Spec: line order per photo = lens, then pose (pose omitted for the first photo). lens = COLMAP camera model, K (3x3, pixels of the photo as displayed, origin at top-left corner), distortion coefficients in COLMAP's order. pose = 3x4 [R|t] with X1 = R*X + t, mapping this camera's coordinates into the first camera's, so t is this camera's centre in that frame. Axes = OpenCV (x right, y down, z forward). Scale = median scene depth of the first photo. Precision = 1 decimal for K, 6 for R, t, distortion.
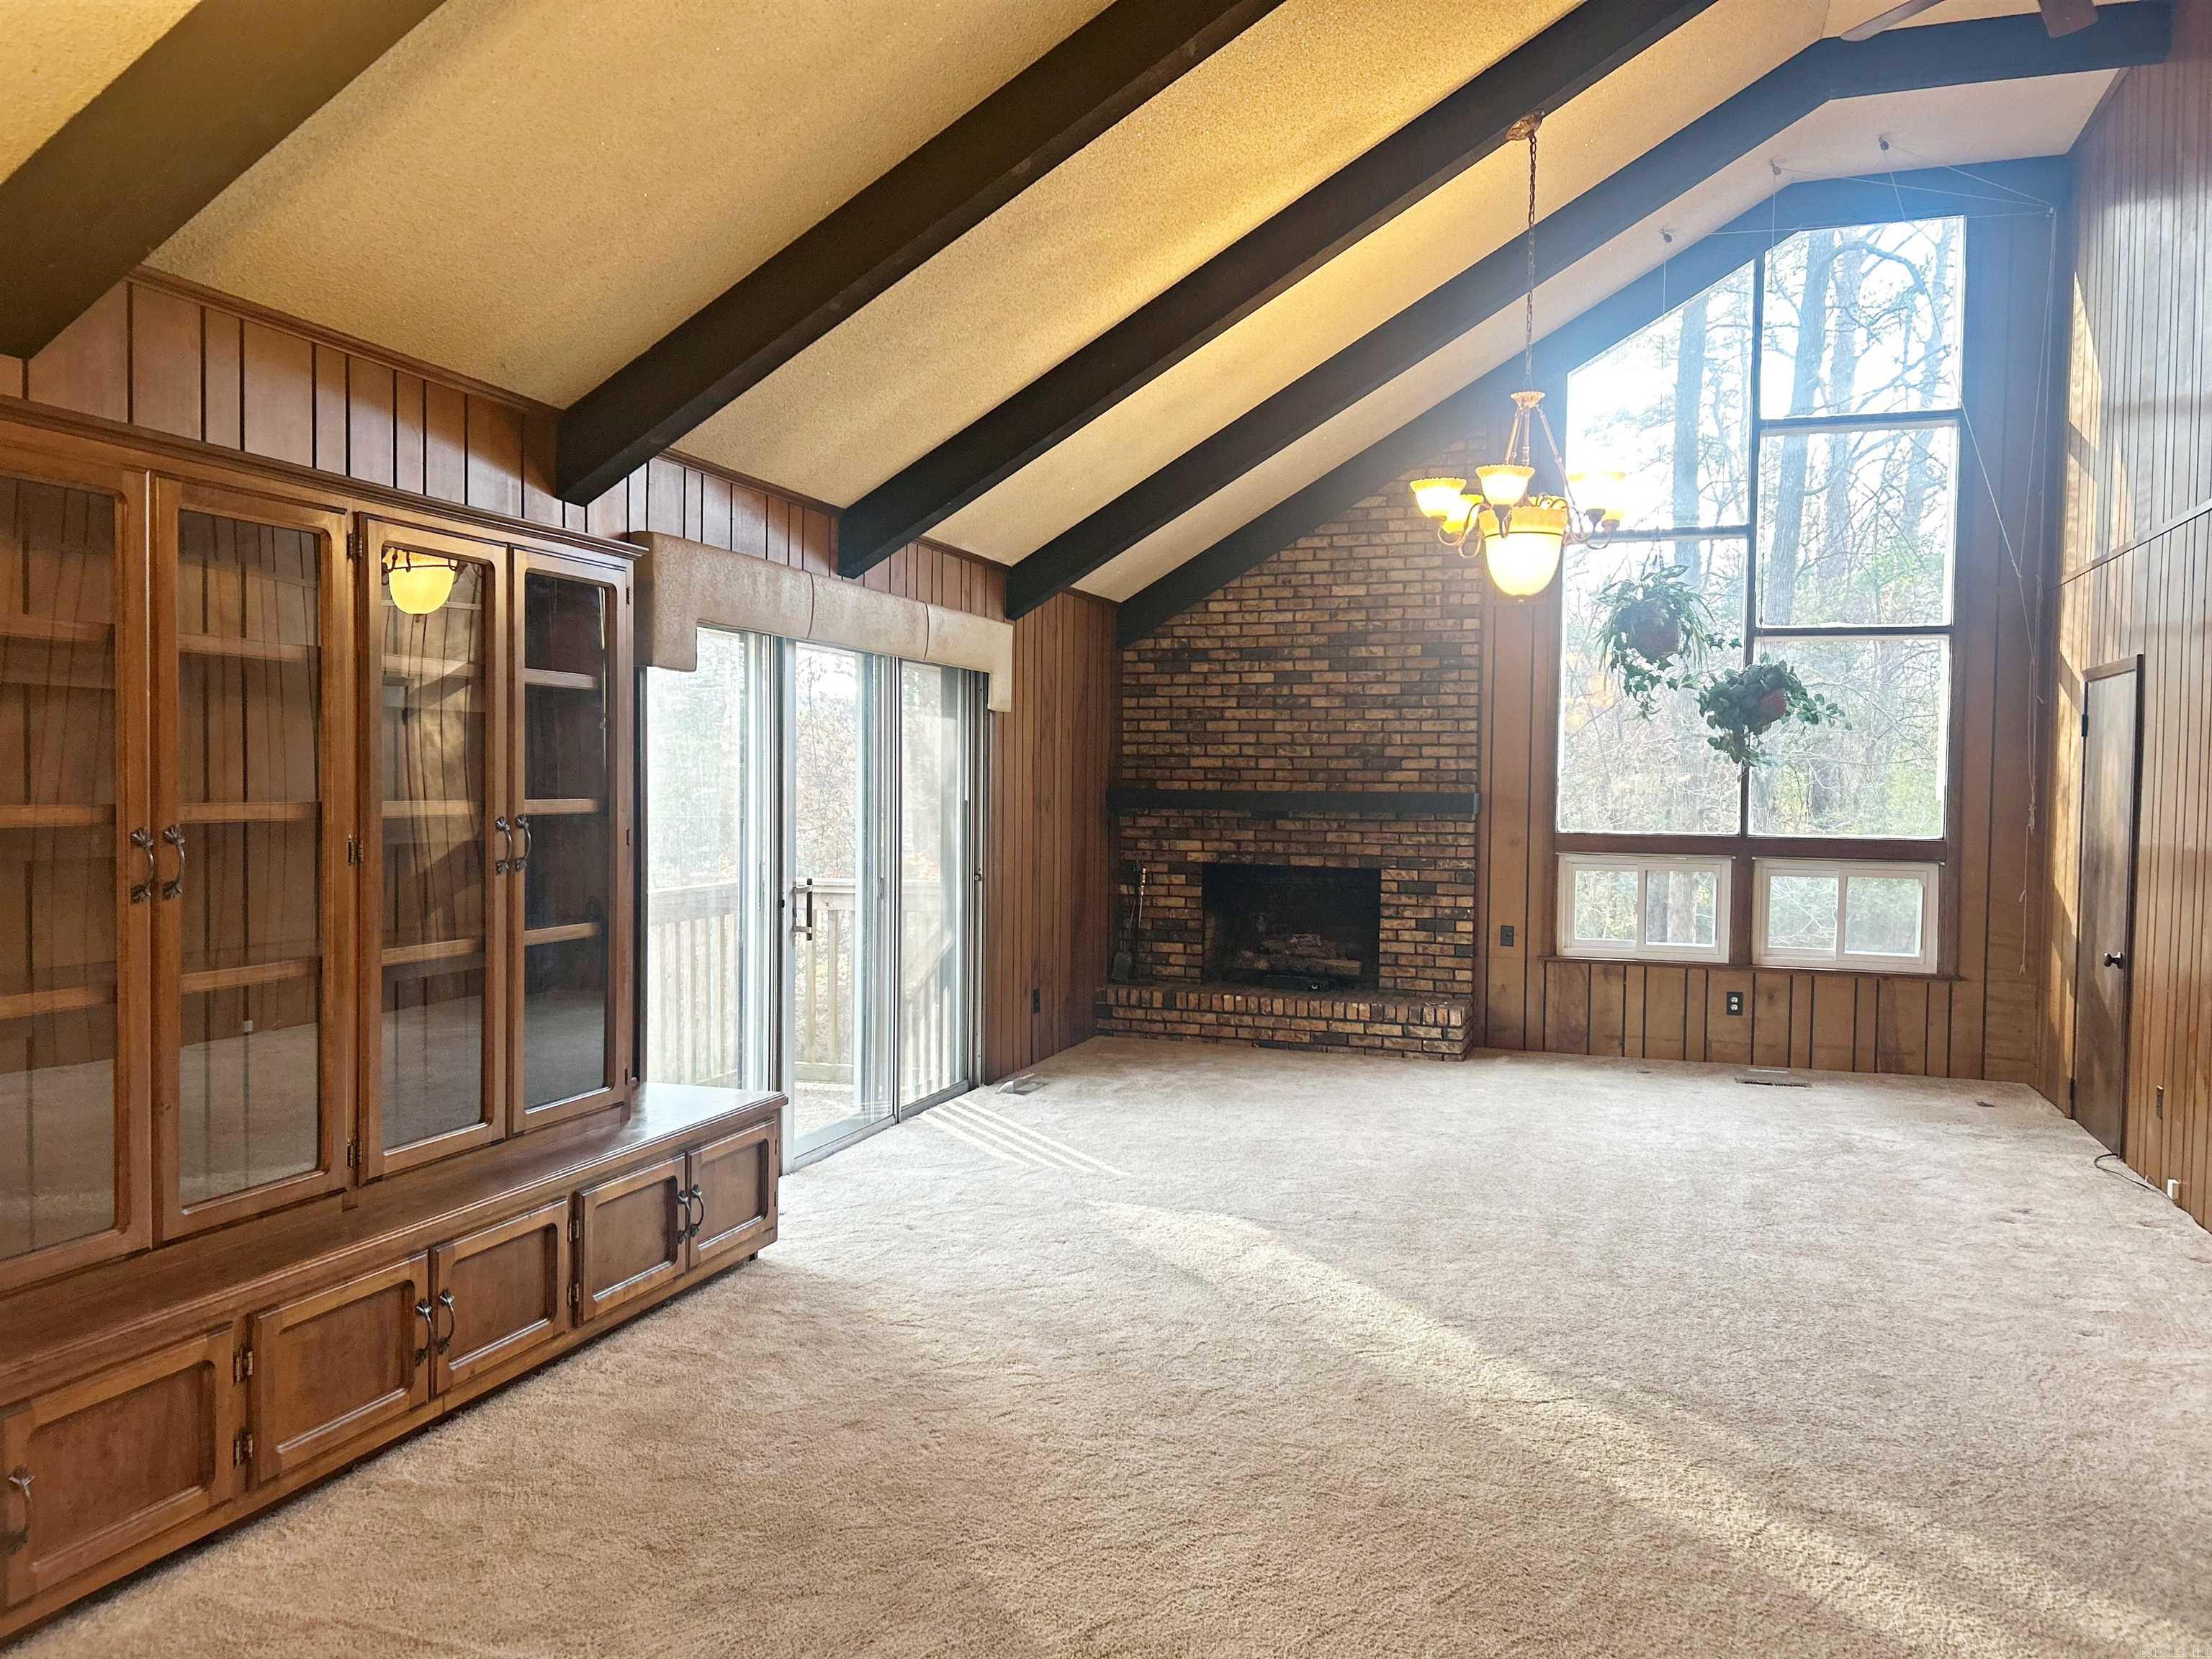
lens RADIAL K [[1665.9, 0, 1110.4], [0, 1665.9, 837.0], [0, 0, 1]] dist [0.057277, -0.059618]
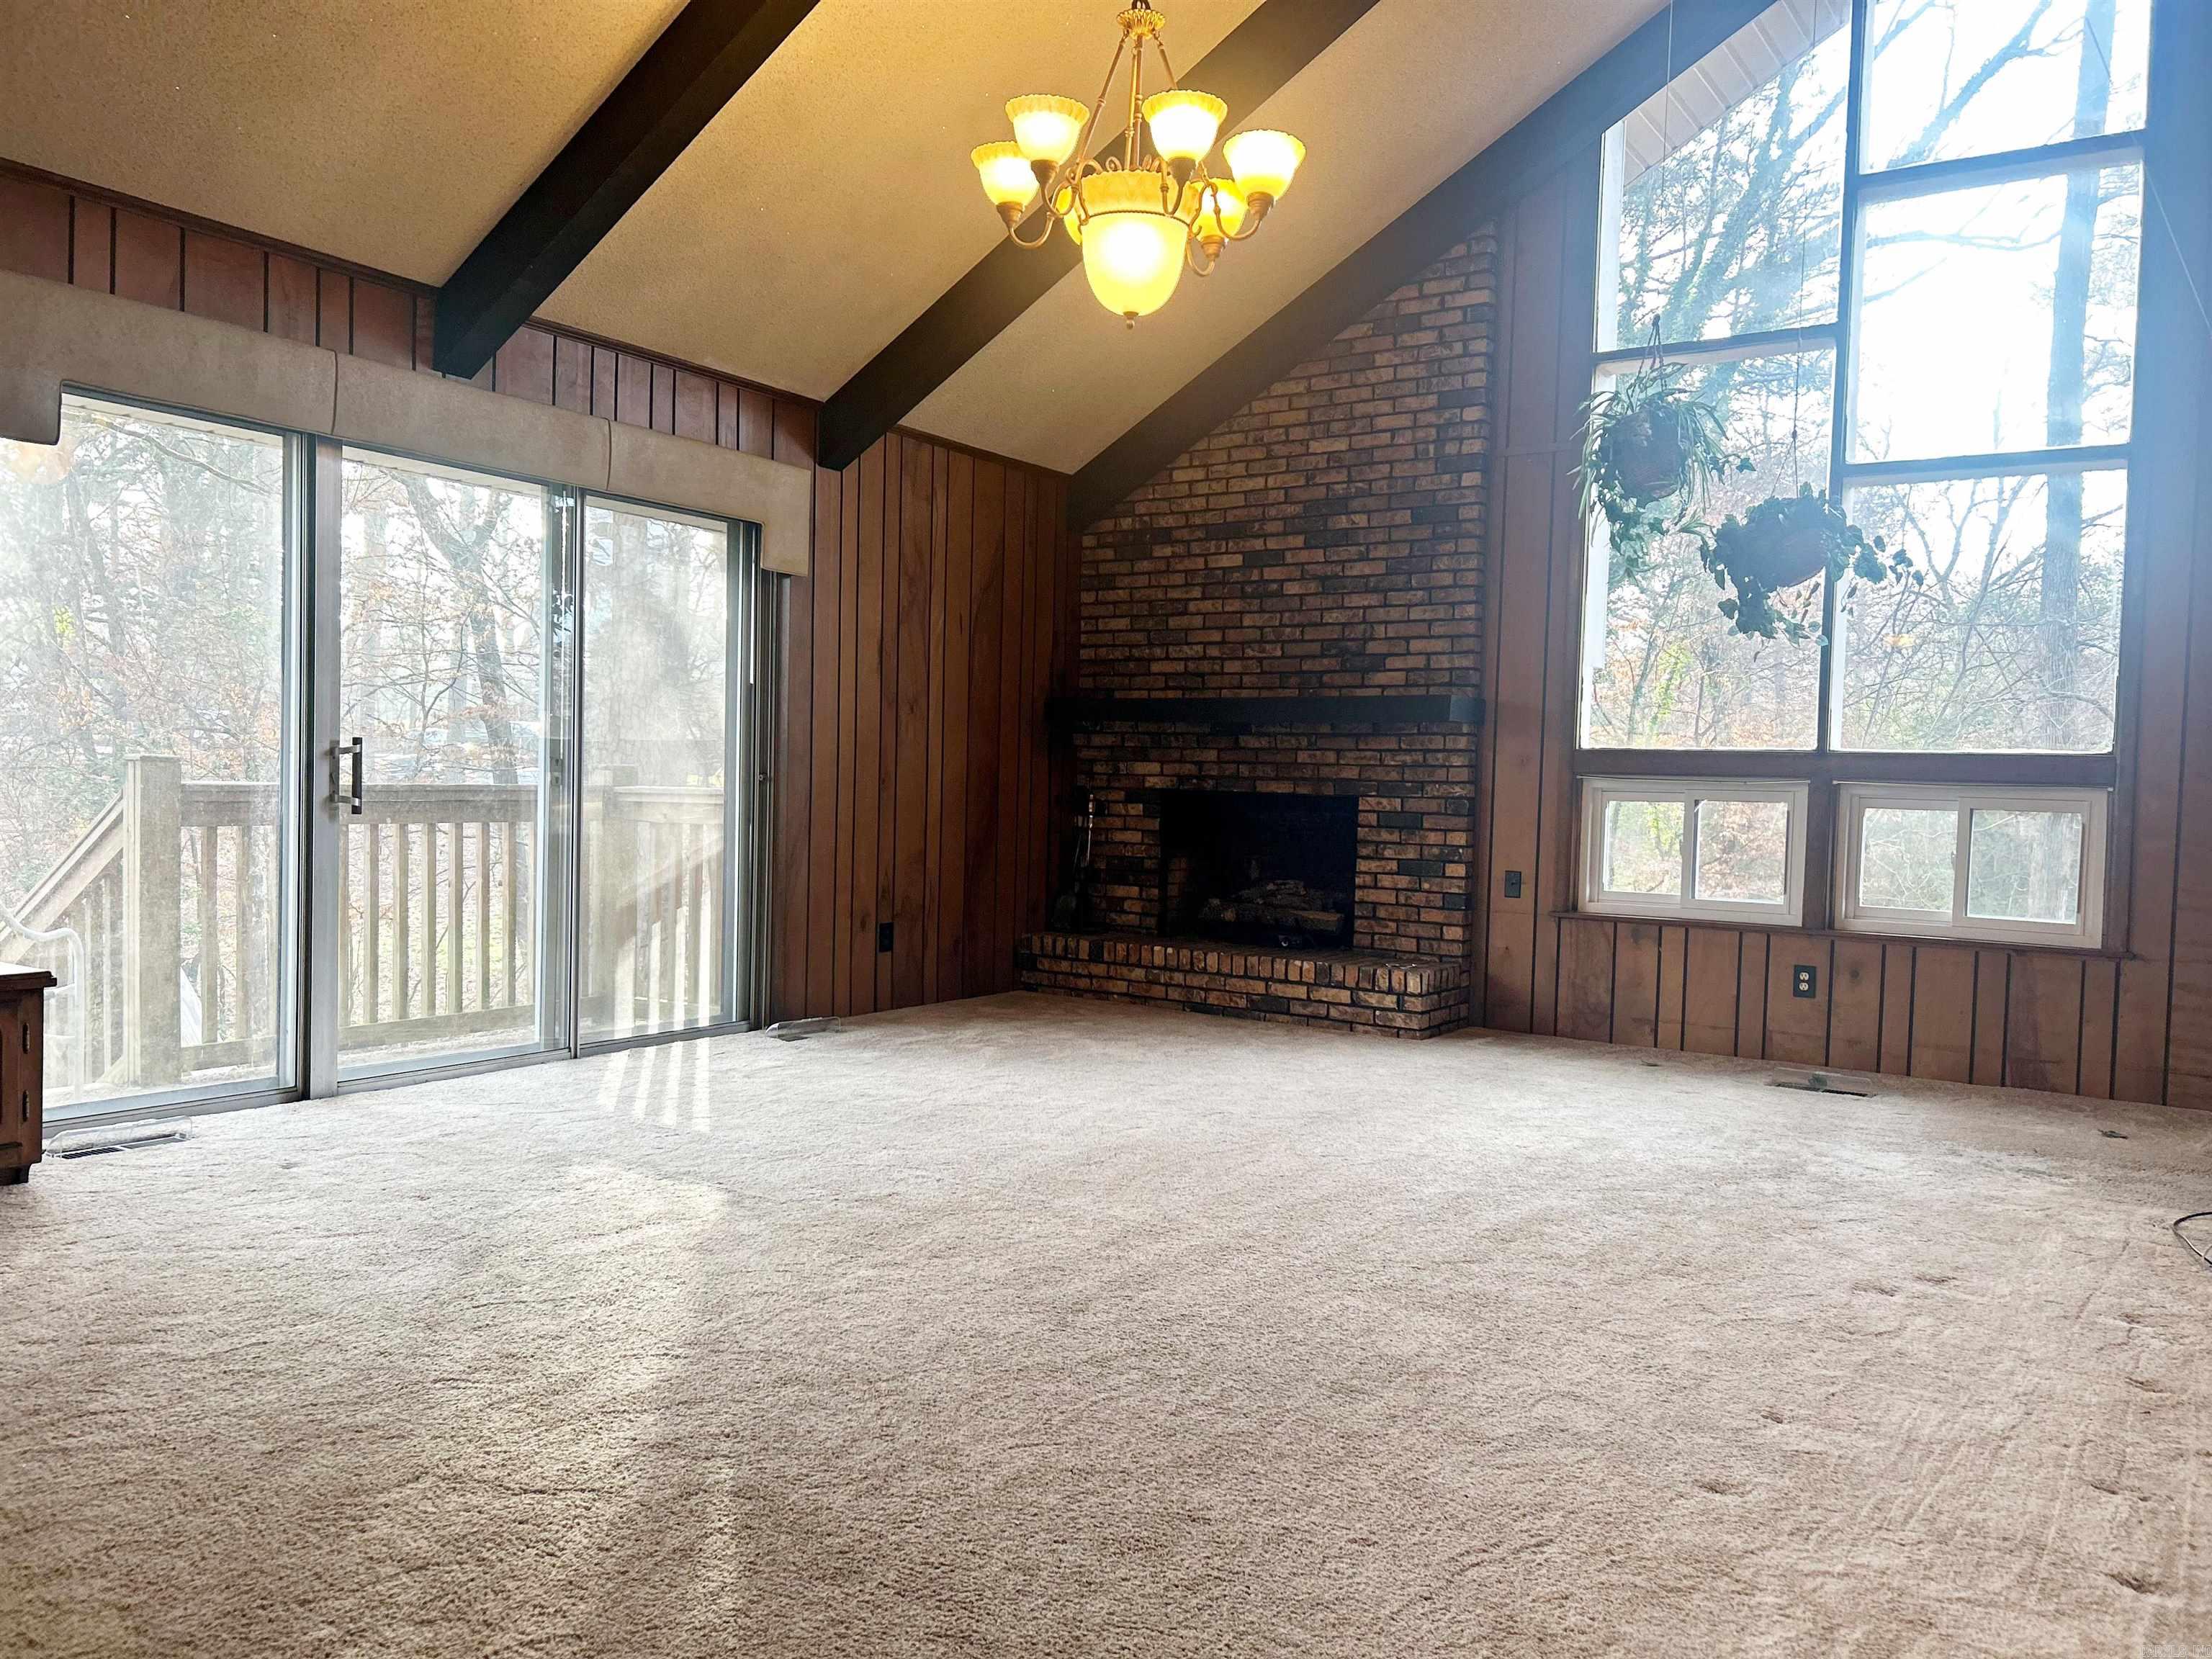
lens RADIAL K [[1665.9, 0, 1110.4], [0, 1665.9, 837.0], [0, 0, 1]] dist [0.057277, -0.059618]
pose [[0.964715, 0.023813, -0.262218, 0.258845], [-0.025704, 0.999662, -0.003783, 0.044942], [0.262039, 0.010389, 0.965001, 0.207770]]
